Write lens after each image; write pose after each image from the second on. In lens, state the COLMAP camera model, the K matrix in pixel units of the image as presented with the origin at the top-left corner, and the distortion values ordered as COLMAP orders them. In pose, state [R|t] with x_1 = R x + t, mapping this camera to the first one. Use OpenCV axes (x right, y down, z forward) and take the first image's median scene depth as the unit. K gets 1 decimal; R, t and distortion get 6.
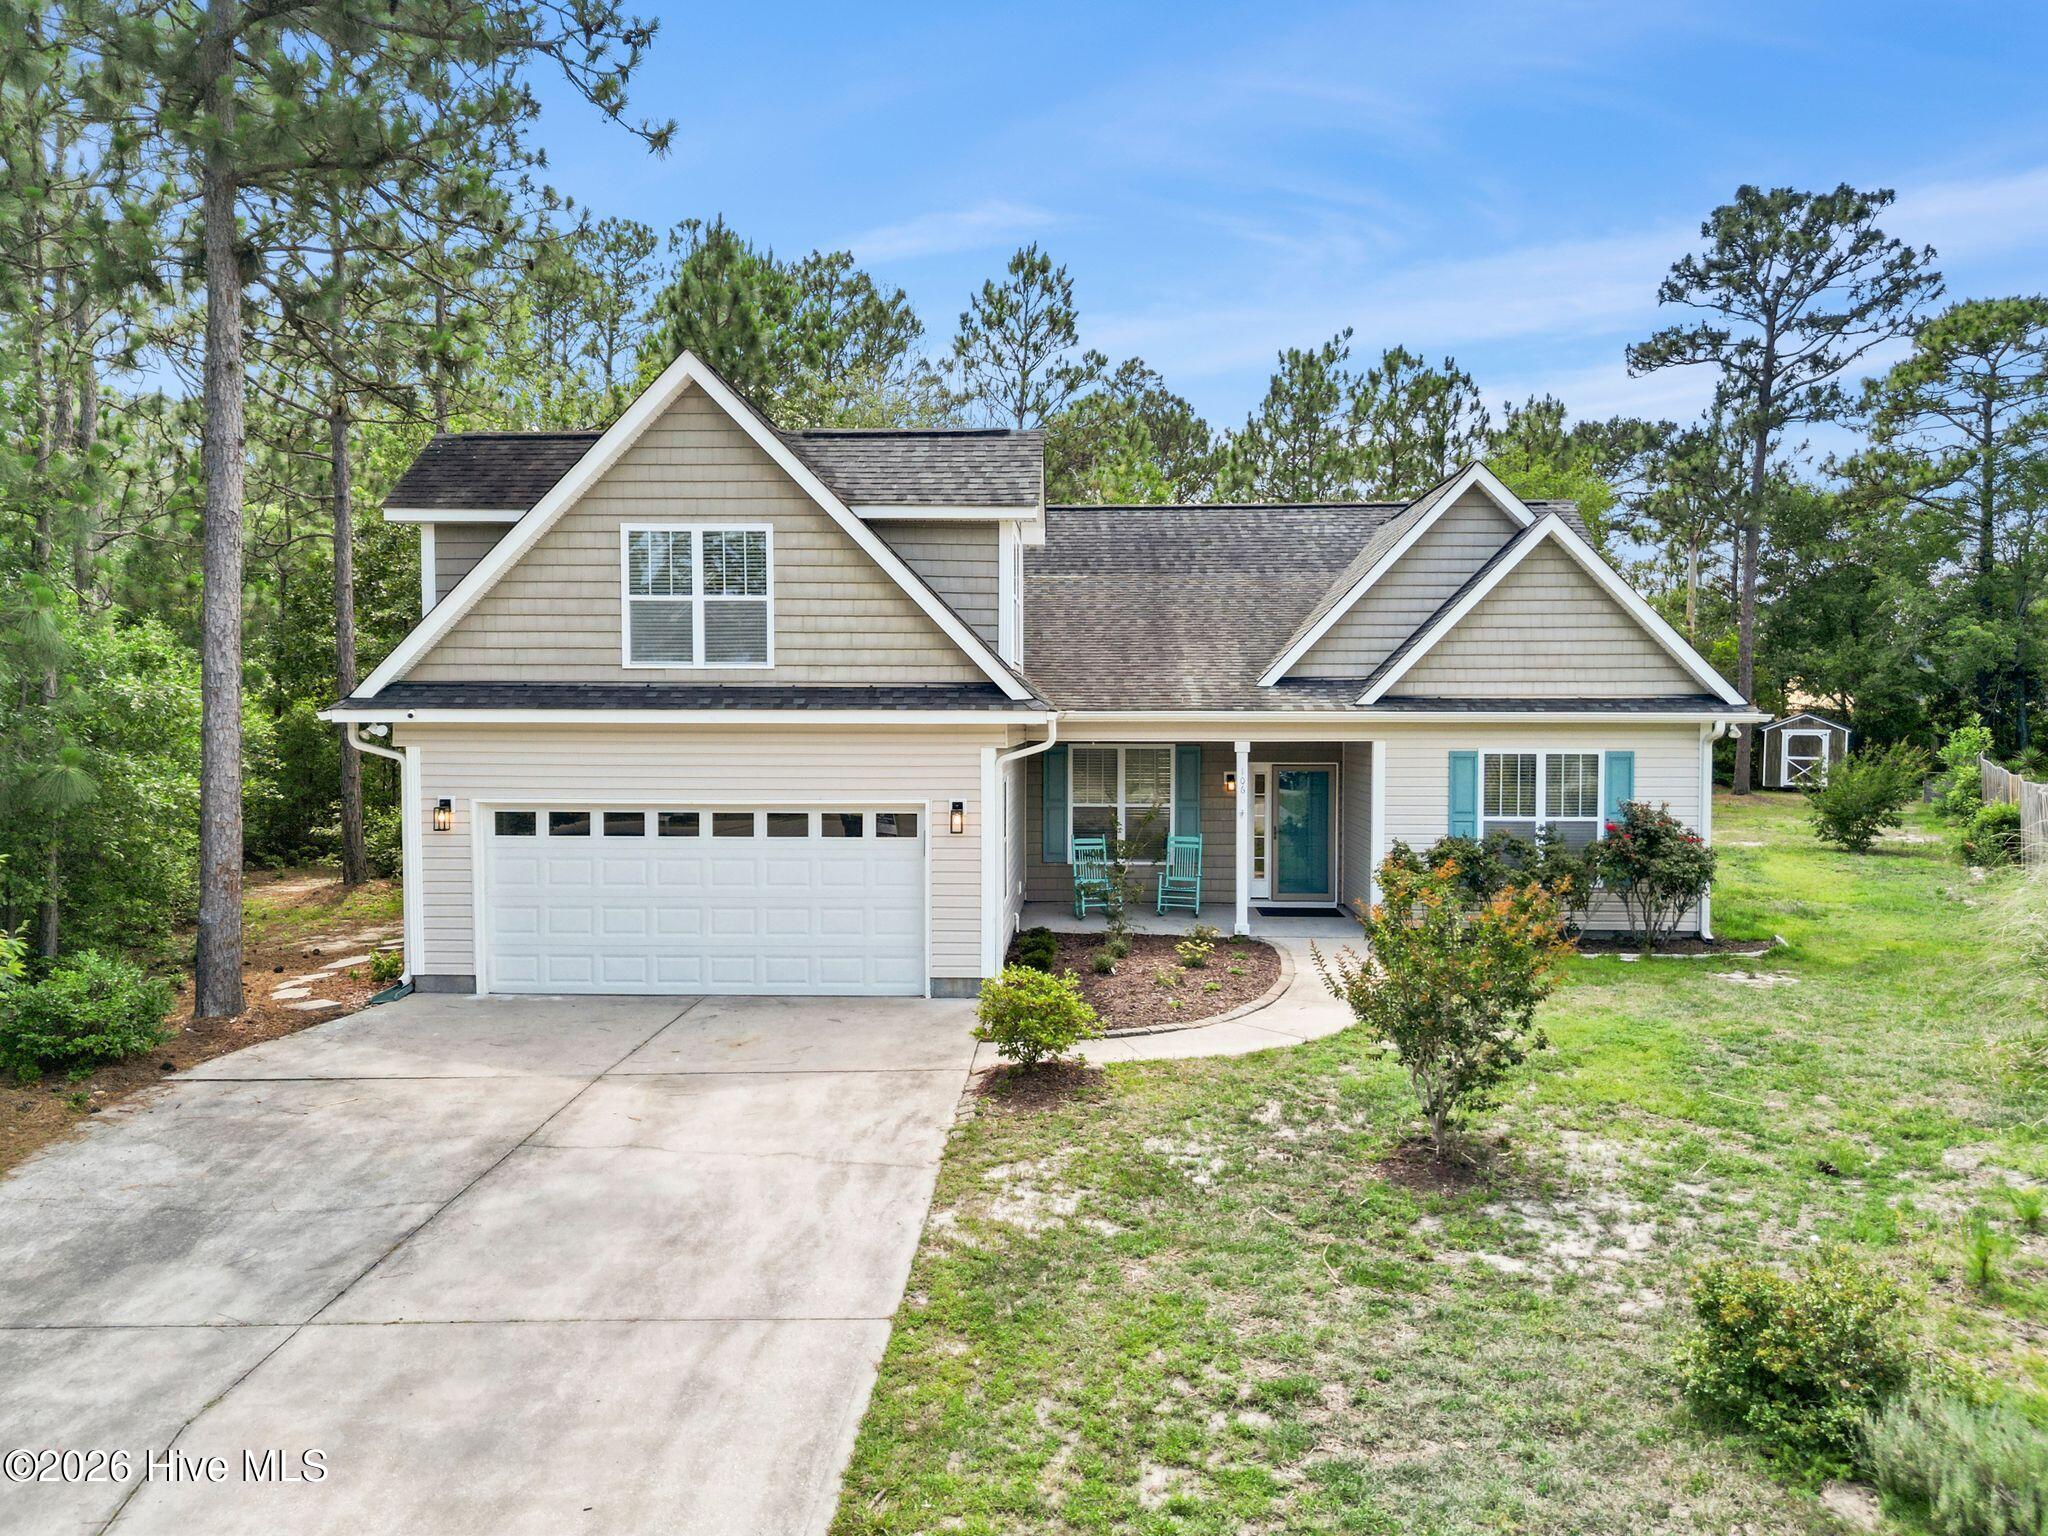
lens RADIAL K [[1638.8, 0, 1037.2], [0, 1638.8, 775.1], [0, 0, 1]] dist [0.043624, -0.037288]
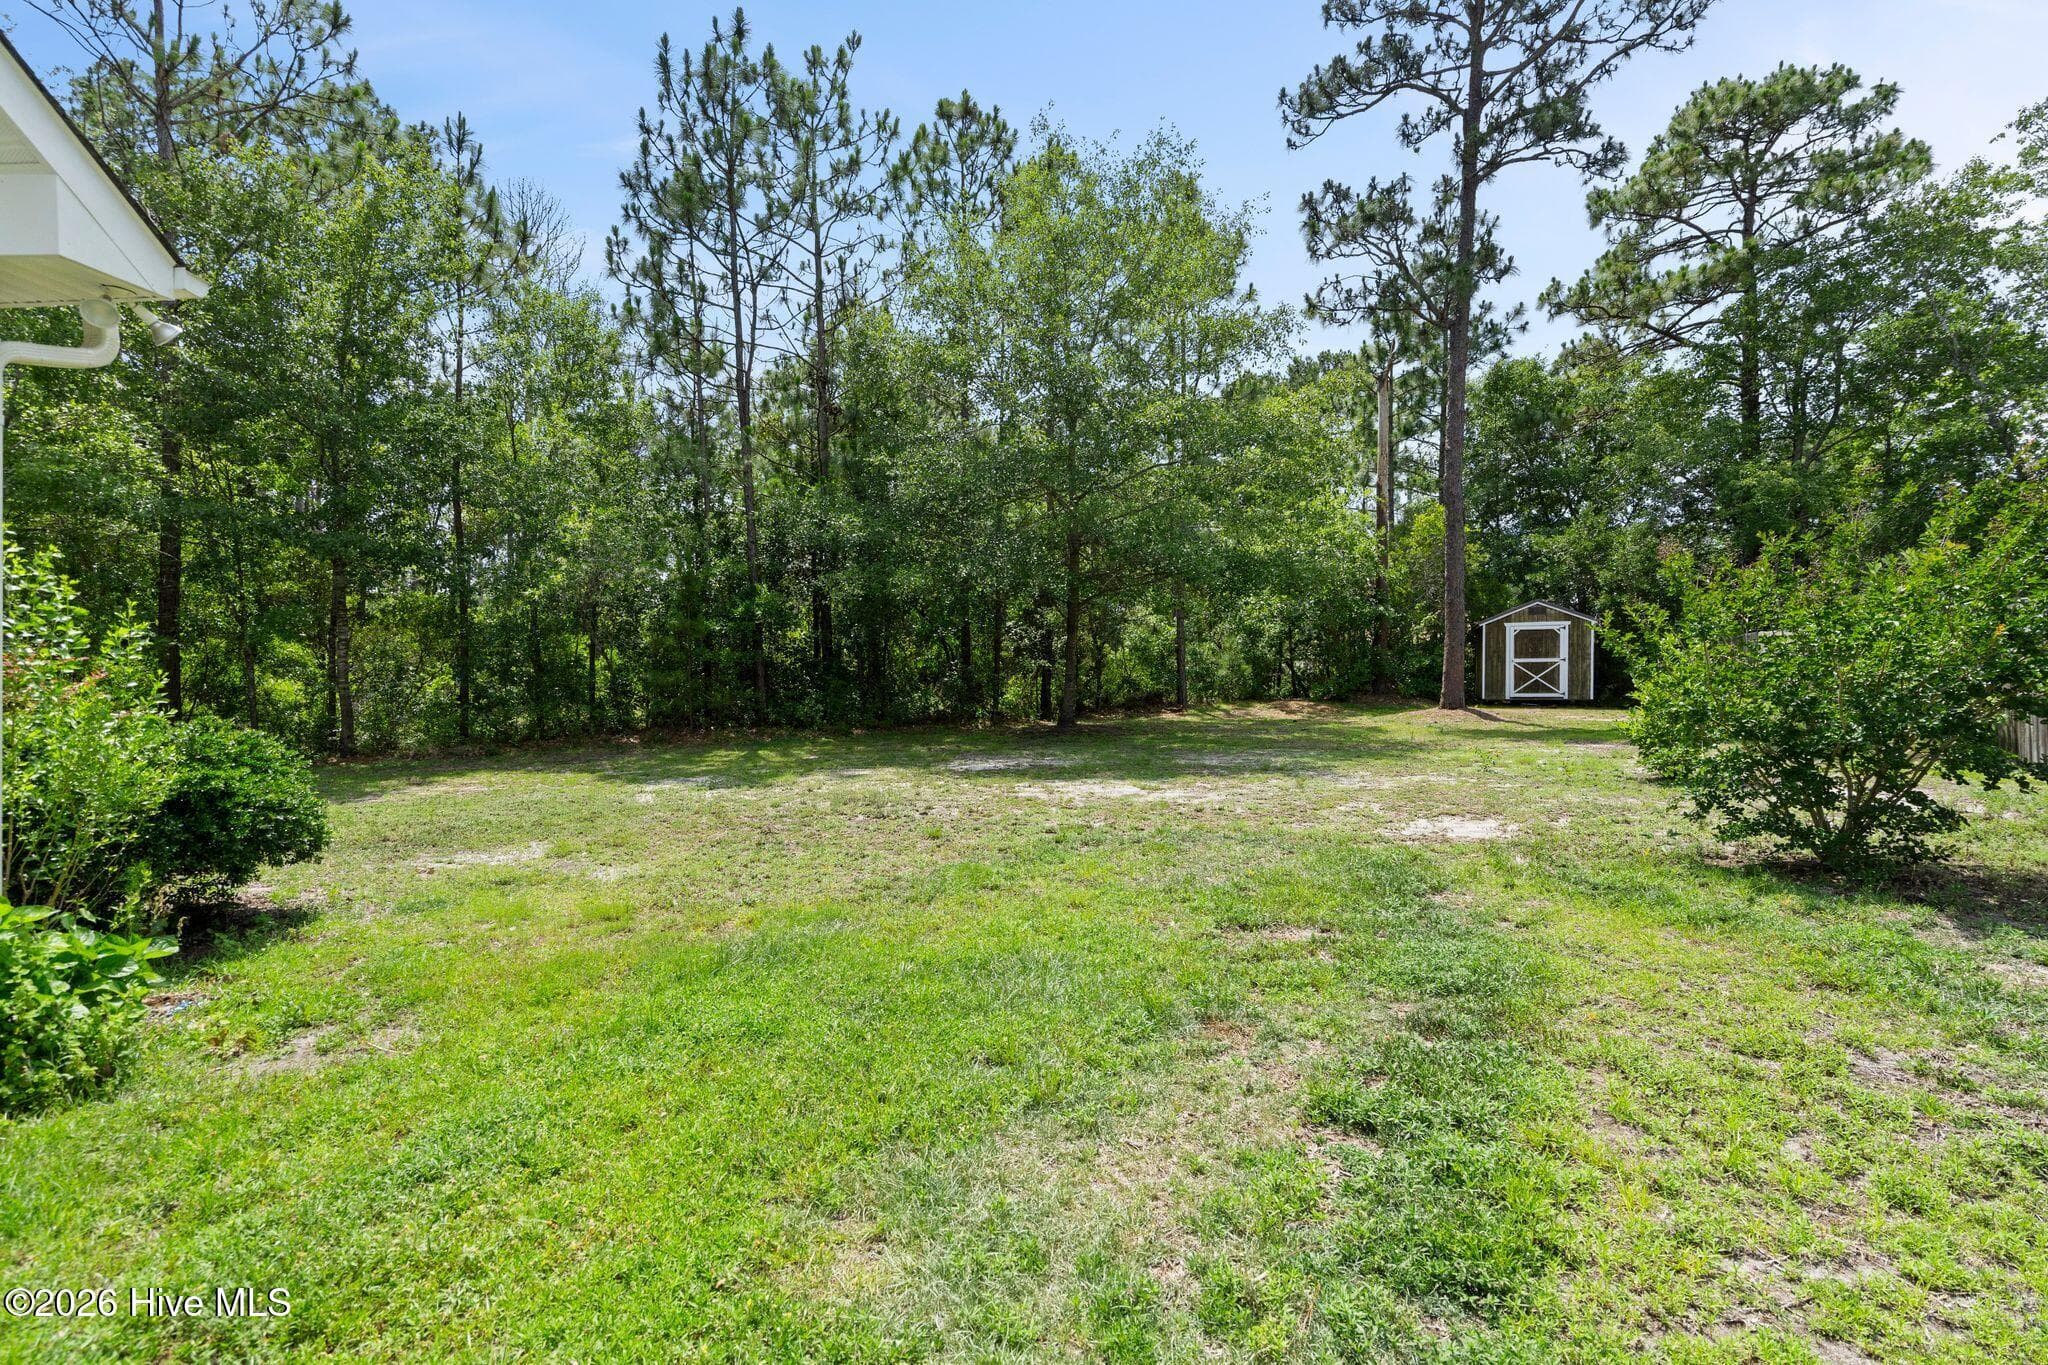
lens RADIAL K [[947.1, 0, 1034.6], [0, 947.1, 687.9], [0, 0, 1]] dist [-0.008678, 0.003087]
pose [[0.999928, -0.007595, -0.009281, 0.544947], [0.007376, 0.999699, -0.023402, 0.022604], [0.009456, 0.023332, 0.999683, 1.284410]]
